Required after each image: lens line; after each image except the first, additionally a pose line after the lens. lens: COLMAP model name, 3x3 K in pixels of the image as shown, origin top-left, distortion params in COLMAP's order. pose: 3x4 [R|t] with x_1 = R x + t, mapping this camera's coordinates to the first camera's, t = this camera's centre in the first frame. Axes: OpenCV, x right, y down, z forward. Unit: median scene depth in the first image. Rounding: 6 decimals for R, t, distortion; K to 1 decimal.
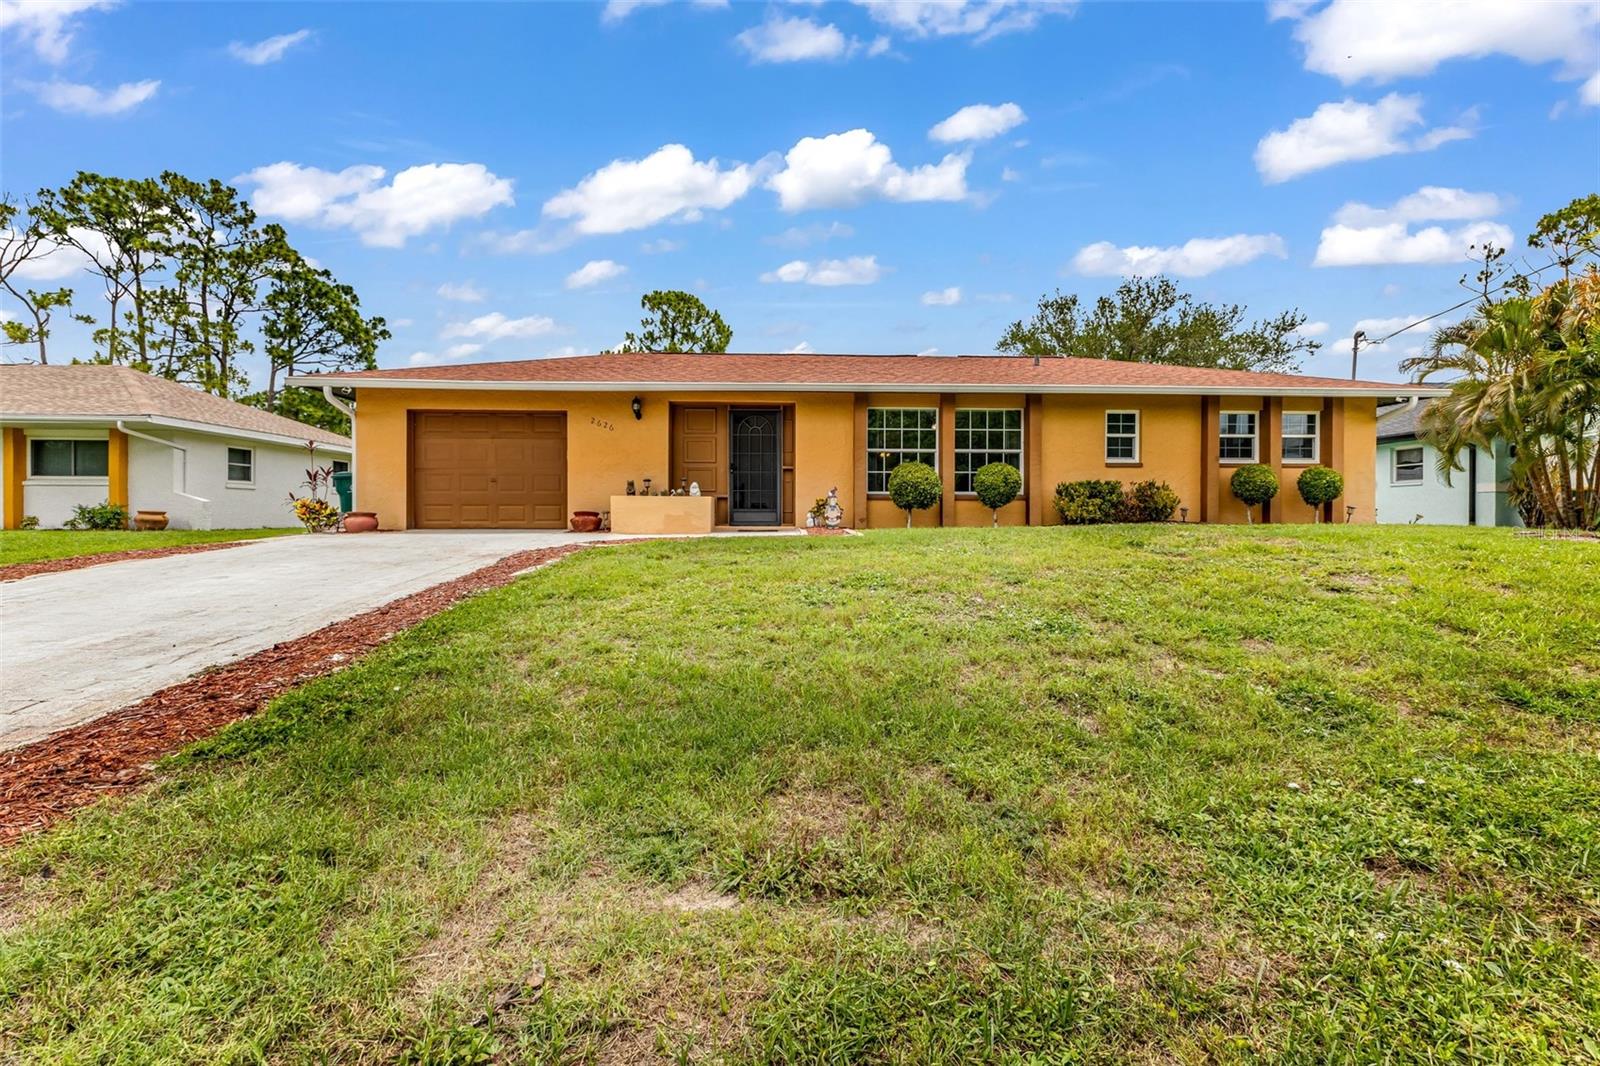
lens RADIAL K [[710.5, 0, 798.9], [0, 710.5, 527.8], [0, 0, 1]] dist [0.005217, -0.000543]
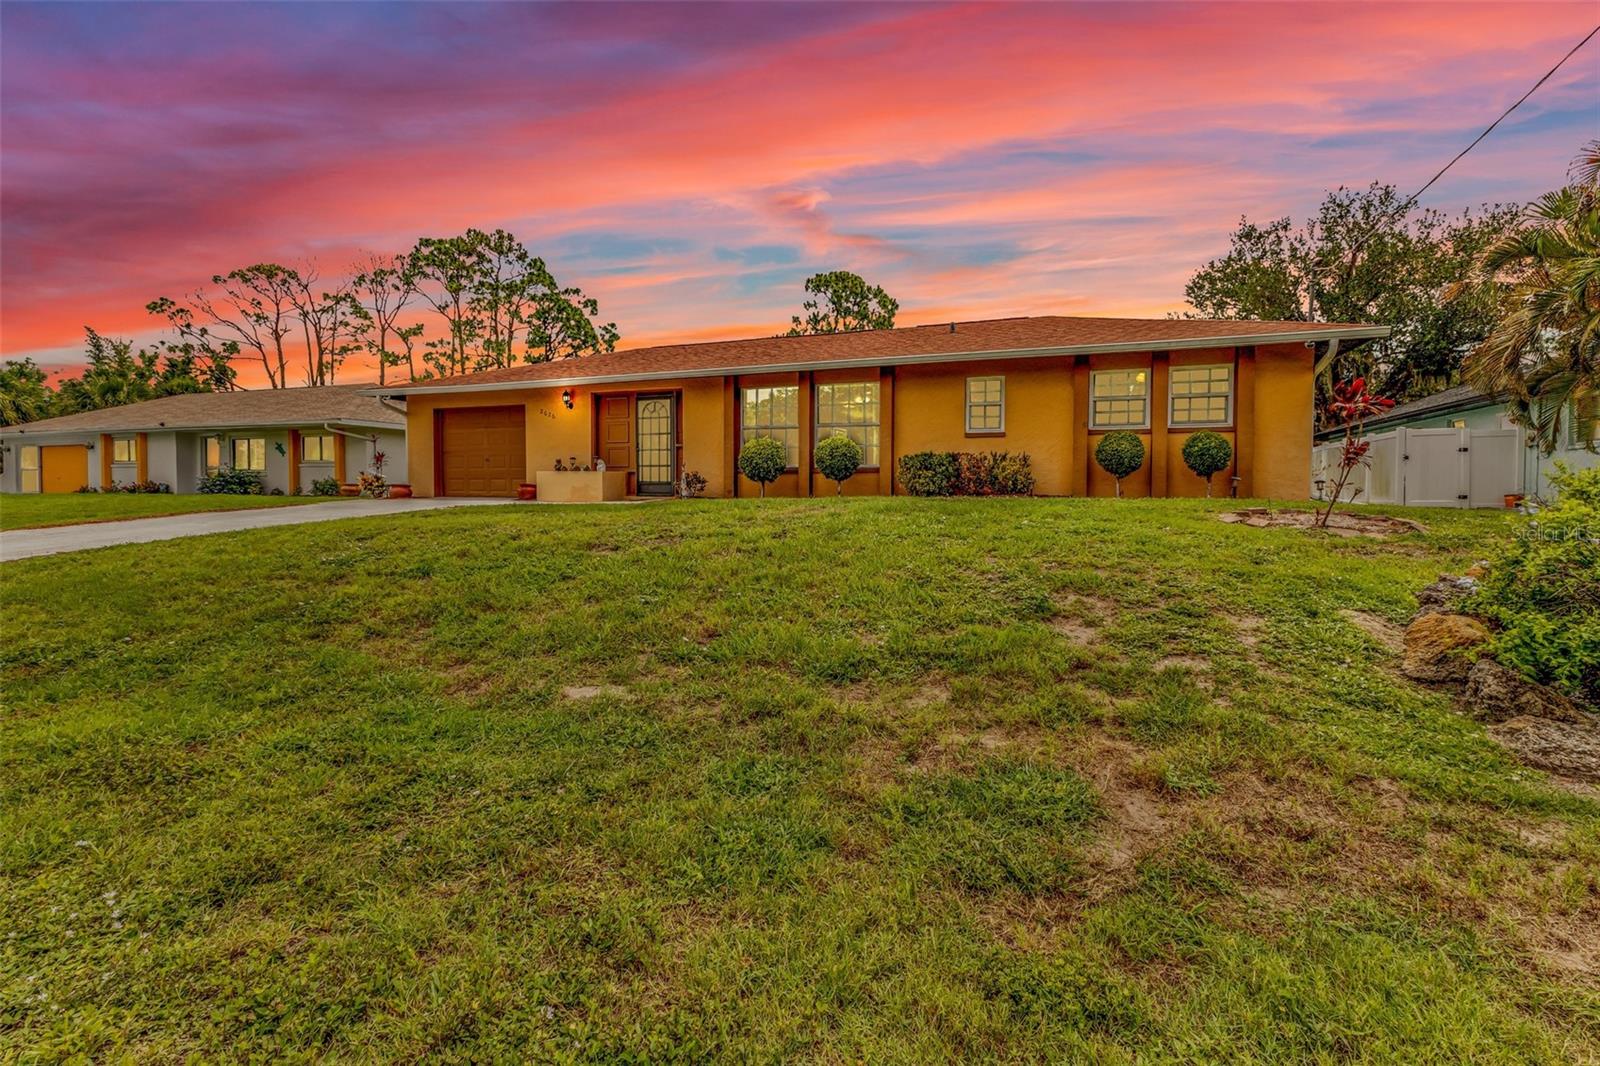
lens RADIAL K [[710.5, 0, 798.9], [0, 710.5, 527.8], [0, 0, 1]] dist [0.005217, -0.000543]
pose [[0.914159, 0.025356, -0.404561, 0.619710], [-0.008815, 0.999049, 0.042697, -0.002507], [0.405259, -0.035466, 0.913514, 0.027723]]
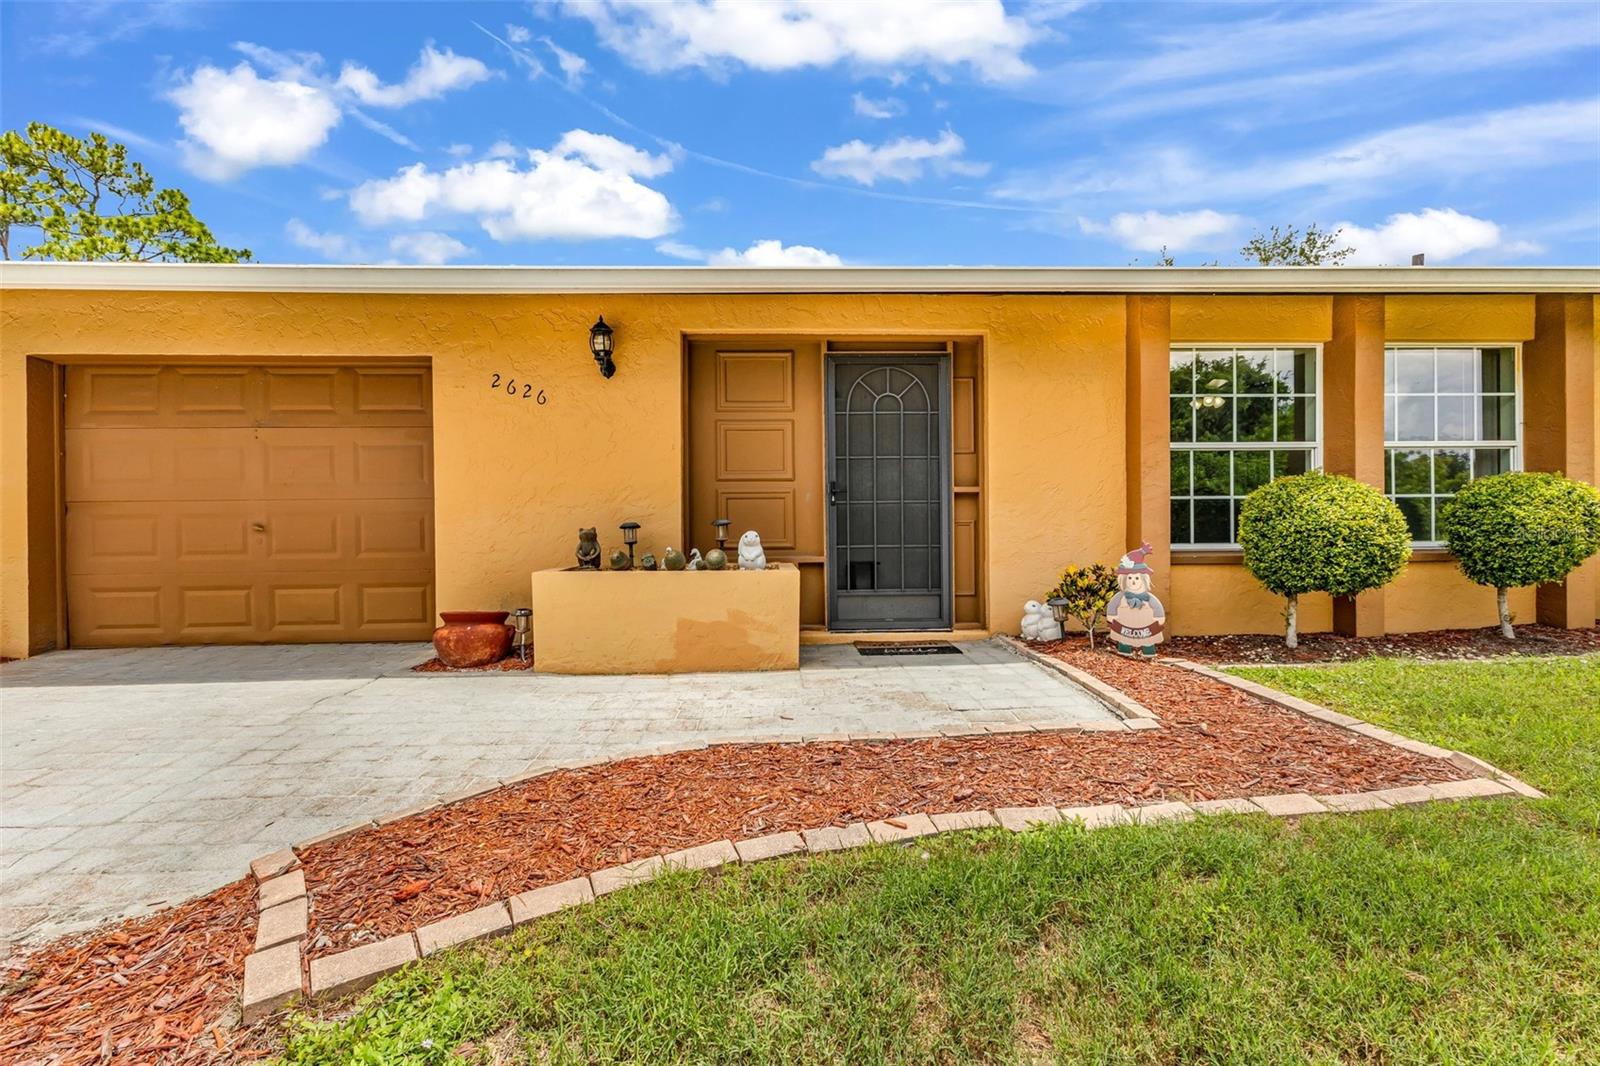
lens RADIAL K [[704.4, 0, 800.0], [0, 704.4, 533.0], [0, 0, 1]] dist [-0.009134, -0.000330]
pose [[0.999842, -0.013478, 0.011566, -0.118363], [0.013593, 0.999858, -0.009928, -0.055824], [-0.011430, 0.010083, 0.999884, 0.581100]]
